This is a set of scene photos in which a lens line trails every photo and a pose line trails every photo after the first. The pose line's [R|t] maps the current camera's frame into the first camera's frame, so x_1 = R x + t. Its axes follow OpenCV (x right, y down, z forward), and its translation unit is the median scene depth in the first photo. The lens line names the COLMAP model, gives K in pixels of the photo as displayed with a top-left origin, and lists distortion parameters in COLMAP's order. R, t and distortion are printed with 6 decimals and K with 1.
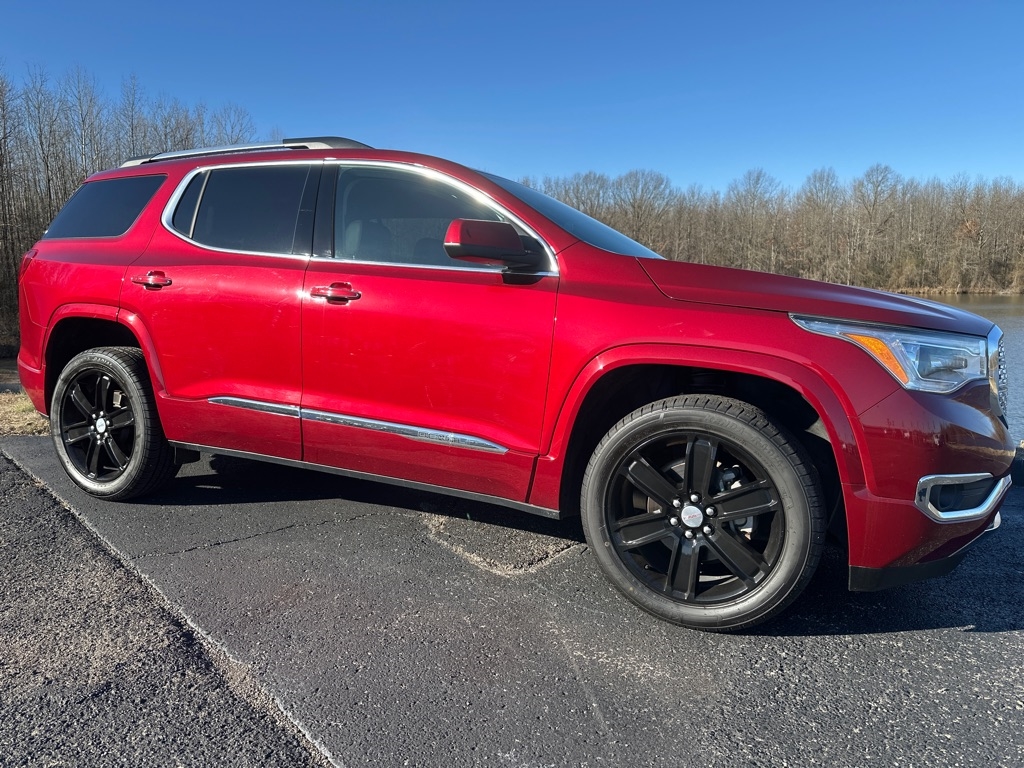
lens RADIAL K [[748.3, 0, 500.4], [0, 748.3, 401.4], [0, 0, 1]] dist [0.034382, -0.043033]
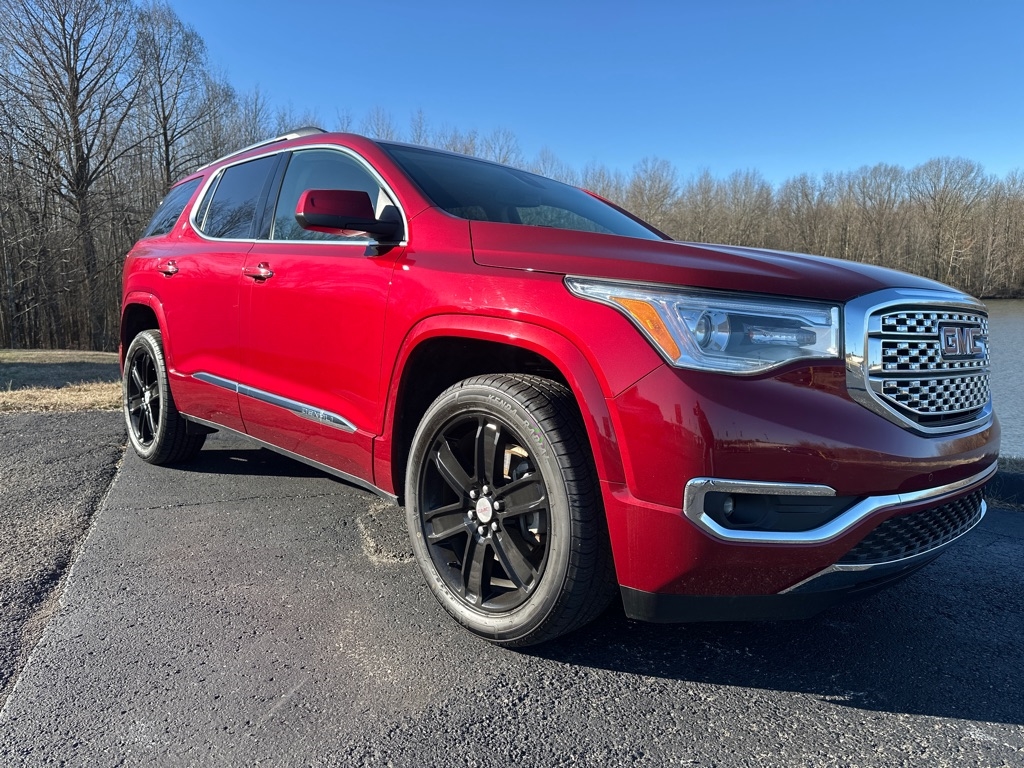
lens RADIAL K [[757.0, 0, 512.0], [0, 757.0, 384.0], [0, 0, 1]] dist [0.039878, -0.048540]
pose [[0.937683, 0.033644, -0.345858, 0.512957], [-0.046021, 0.998558, -0.027635, 0.024762], [0.344430, 0.041830, 0.937880, 0.147785]]
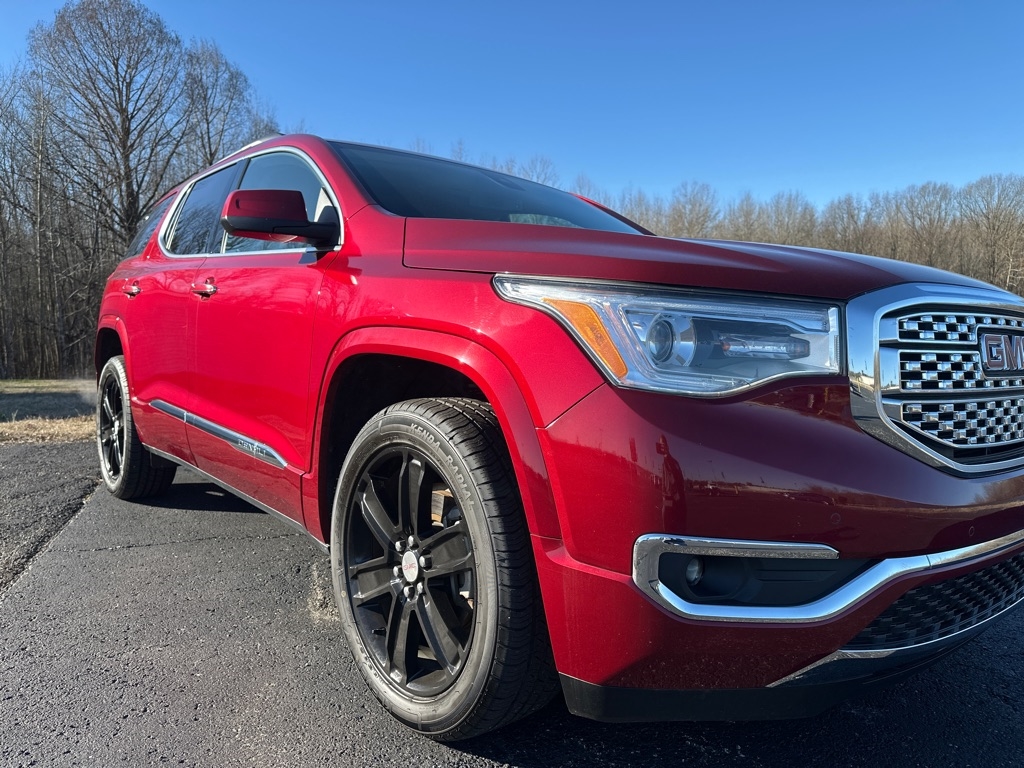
lens RADIAL K [[758.8, 0, 511.0], [0, 758.8, 380.6], [0, 0, 1]] dist [0.020679, -0.025304]
pose [[0.915671, 0.012458, -0.401735, 0.550987], [-0.042162, 0.996982, -0.065183, 0.017260], [0.399711, 0.076624, 0.913433, 0.314873]]
